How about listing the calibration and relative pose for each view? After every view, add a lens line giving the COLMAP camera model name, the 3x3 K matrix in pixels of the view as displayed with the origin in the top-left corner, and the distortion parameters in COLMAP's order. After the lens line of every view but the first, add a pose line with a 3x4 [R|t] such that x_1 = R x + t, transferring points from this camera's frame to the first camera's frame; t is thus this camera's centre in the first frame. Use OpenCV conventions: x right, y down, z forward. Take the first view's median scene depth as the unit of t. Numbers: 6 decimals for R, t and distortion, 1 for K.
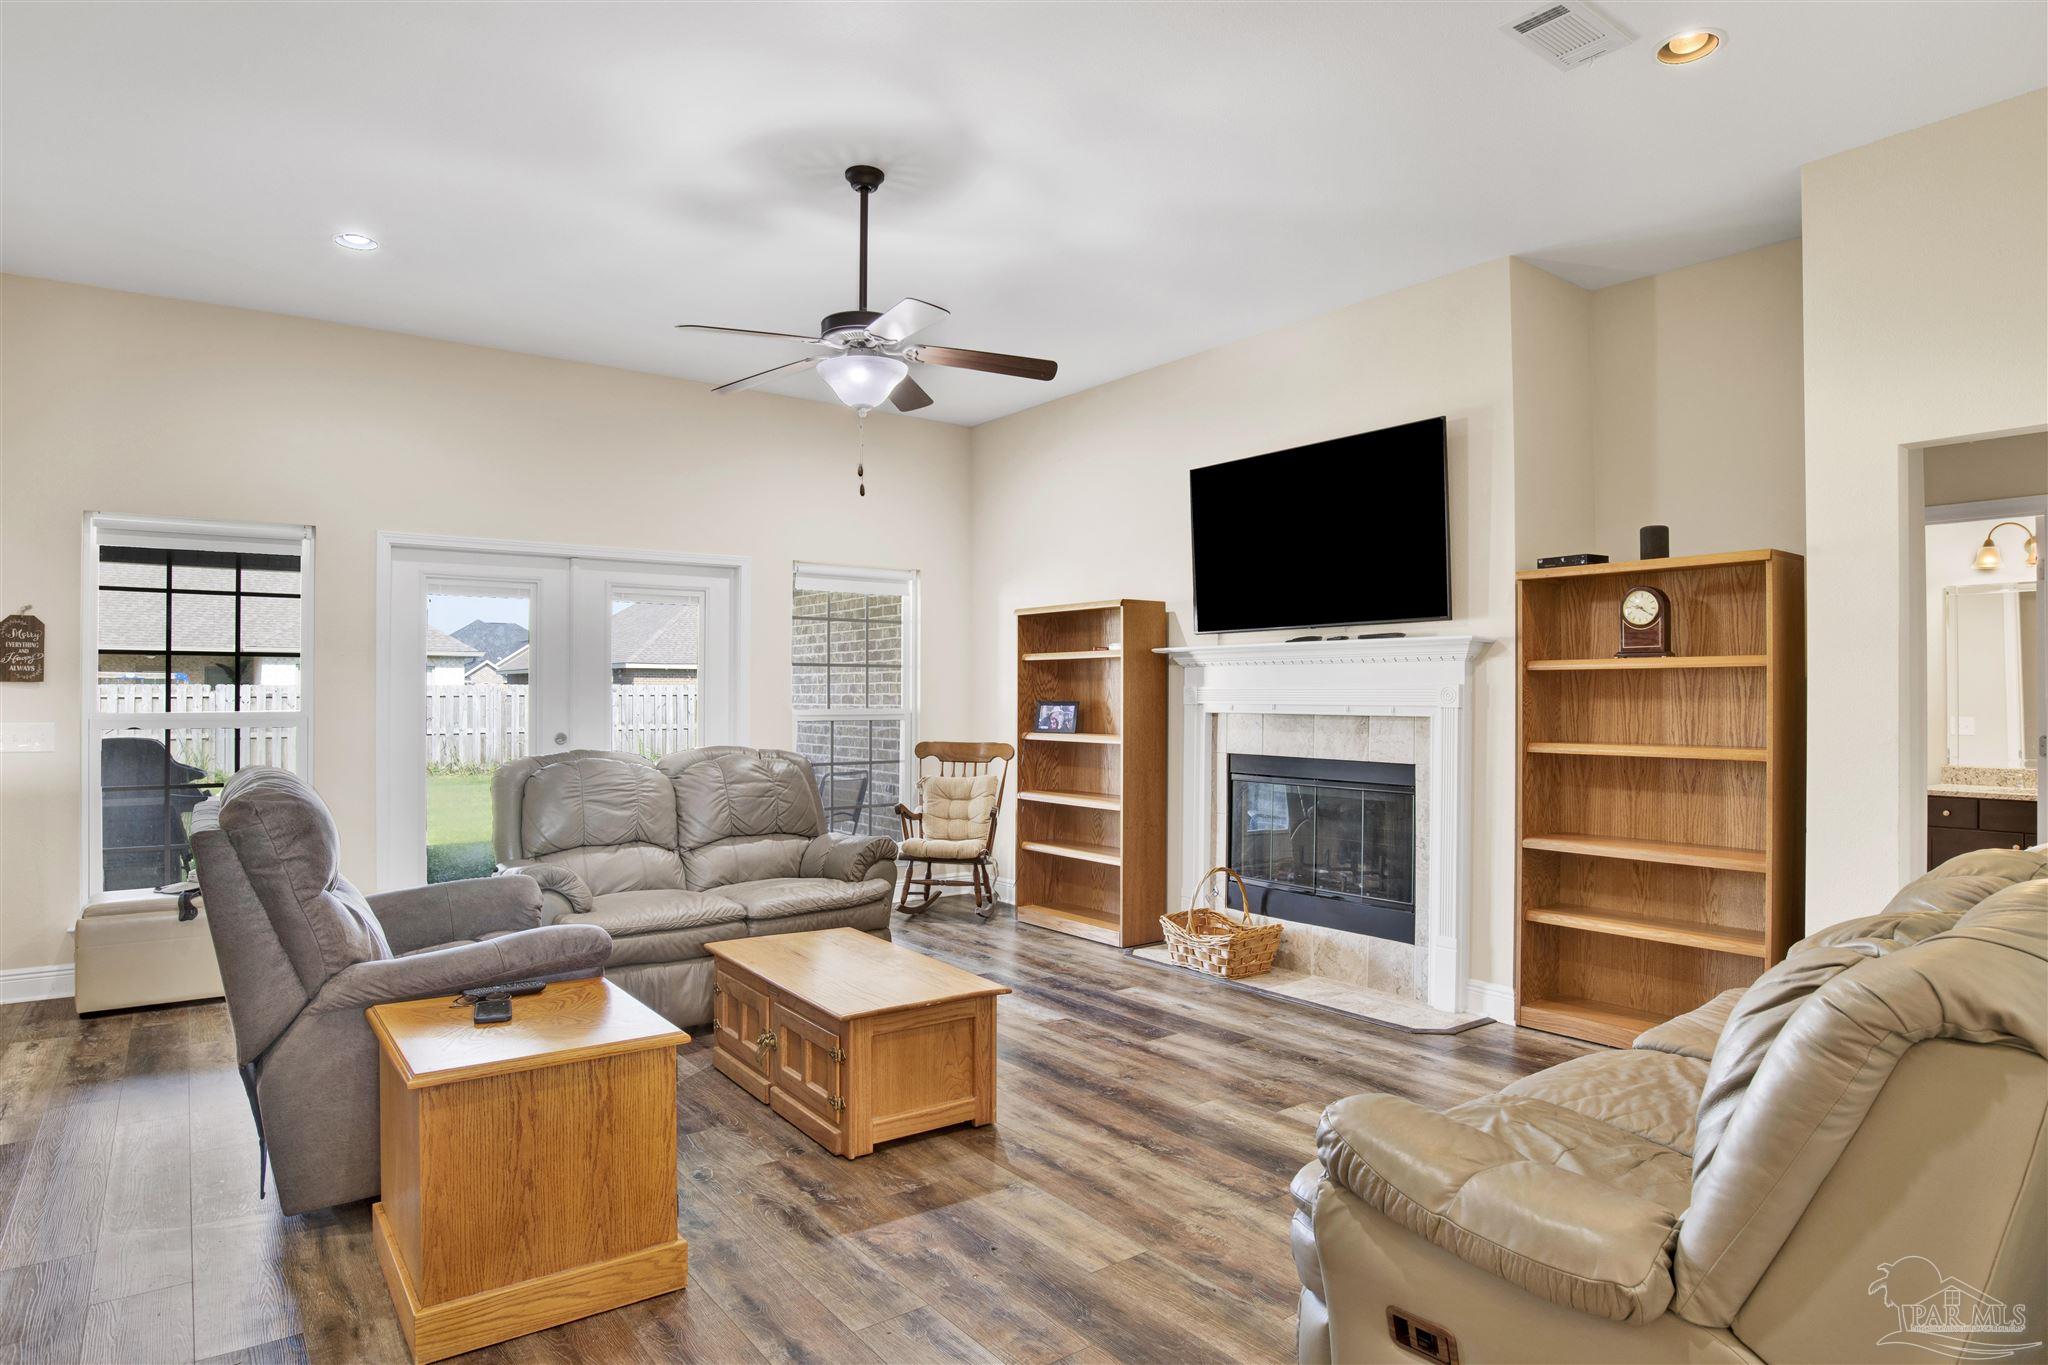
lens RADIAL K [[1152.7, 0, 1024.0], [0, 1152.7, 682.5], [0, 0, 1]] dist [-0.080236, 0.038302]
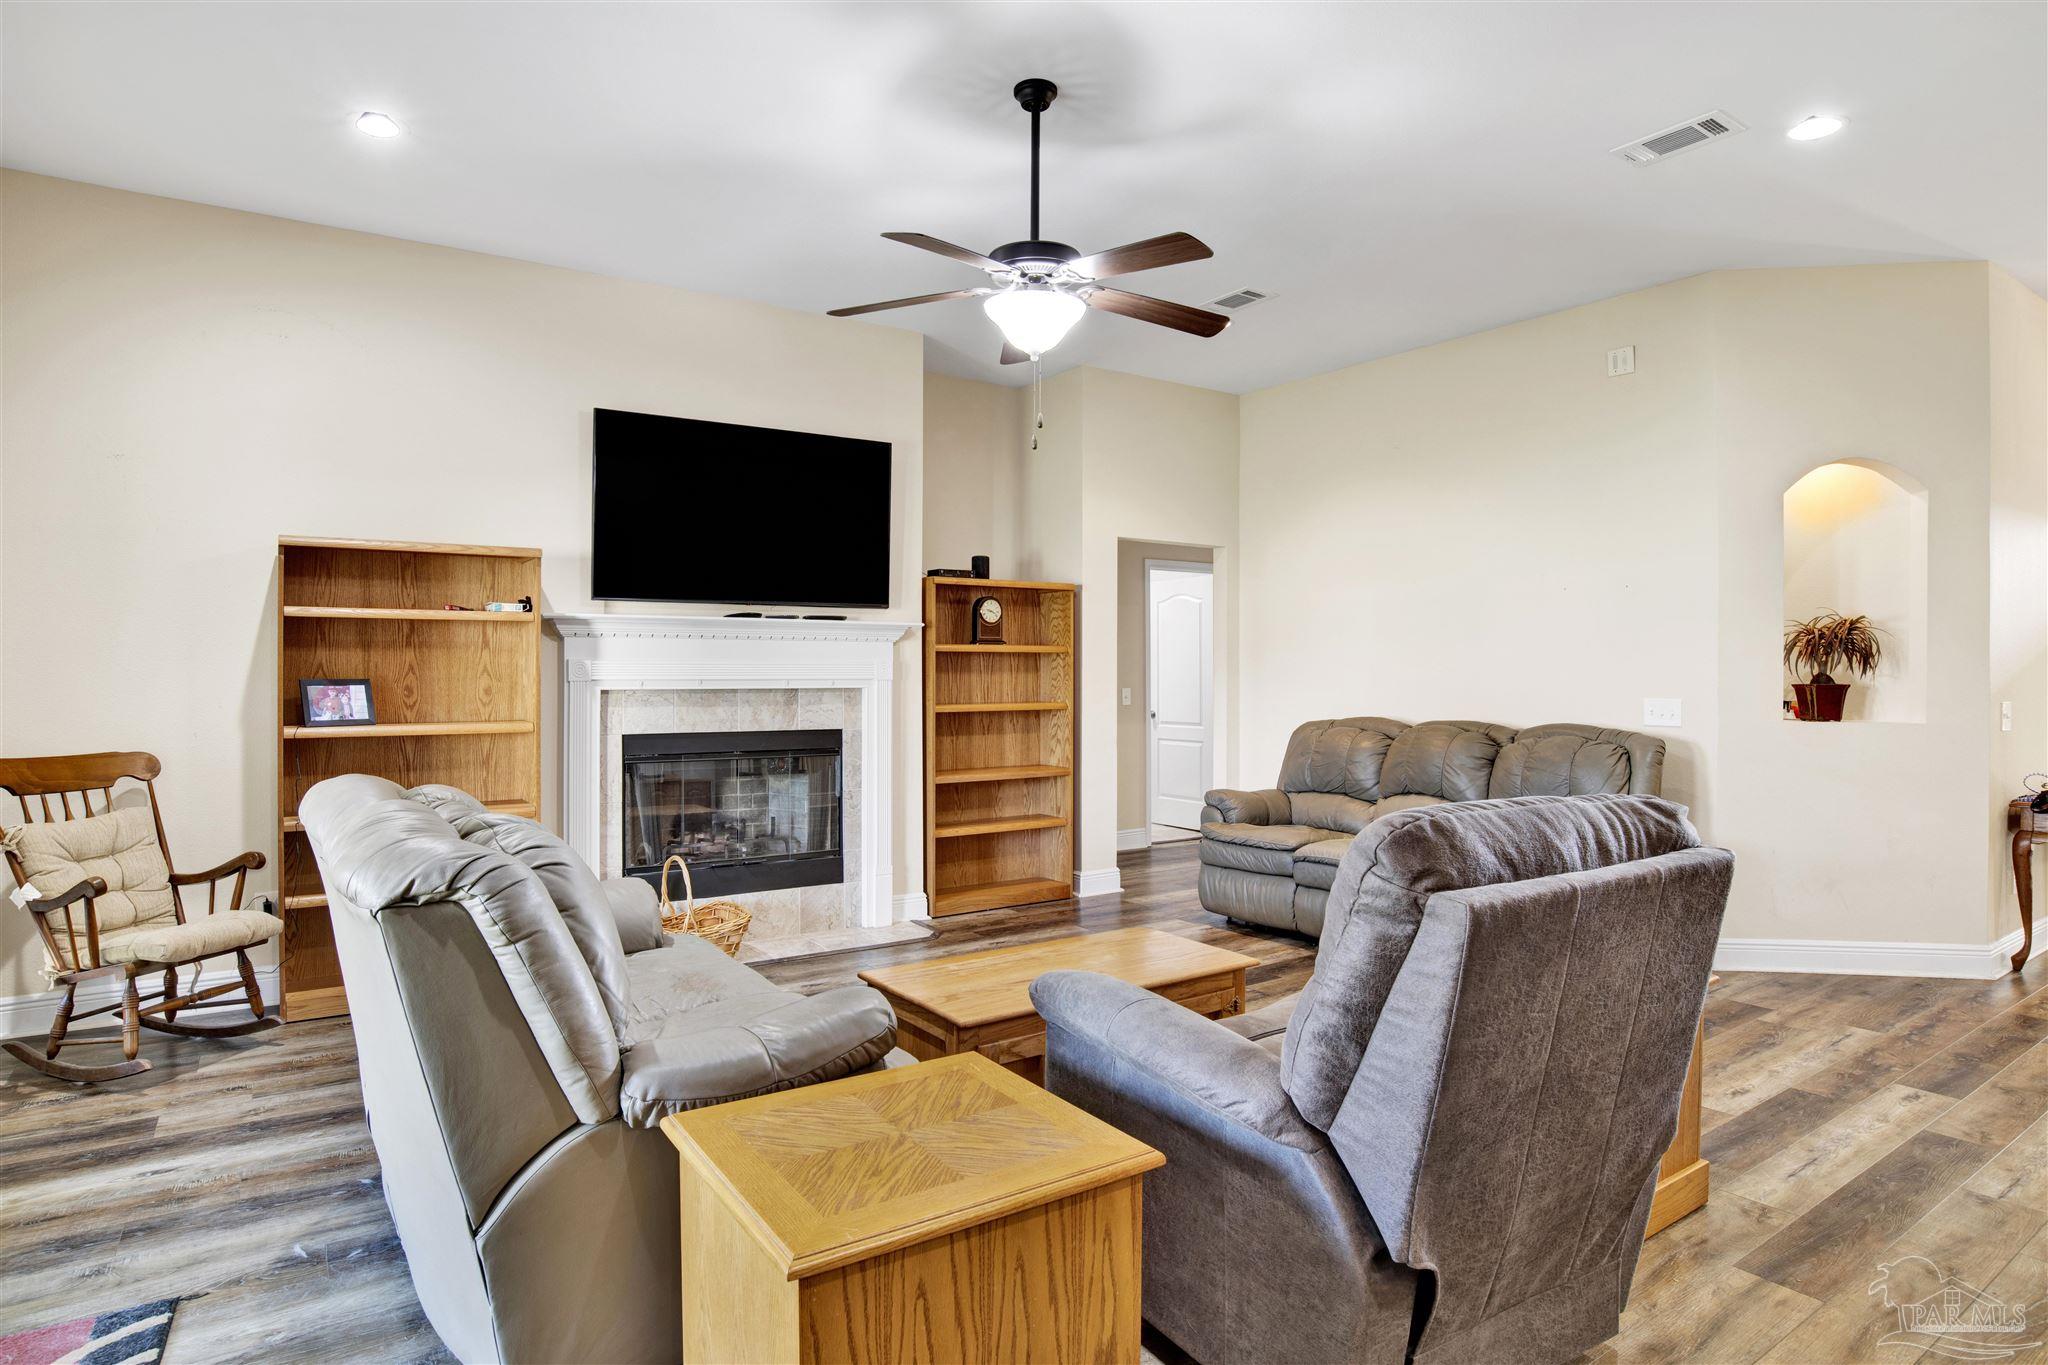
lens RADIAL K [[1135.1, 0, 1024.0], [0, 1135.1, 682.5], [0, 0, 1]] dist [-0.091212, -0.000375]
pose [[0.036536, -0.014256, 0.999231, -0.814245], [-0.011386, 0.999827, 0.014681, 0.004913], [-0.999267, -0.011913, 0.036367, 0.776803]]
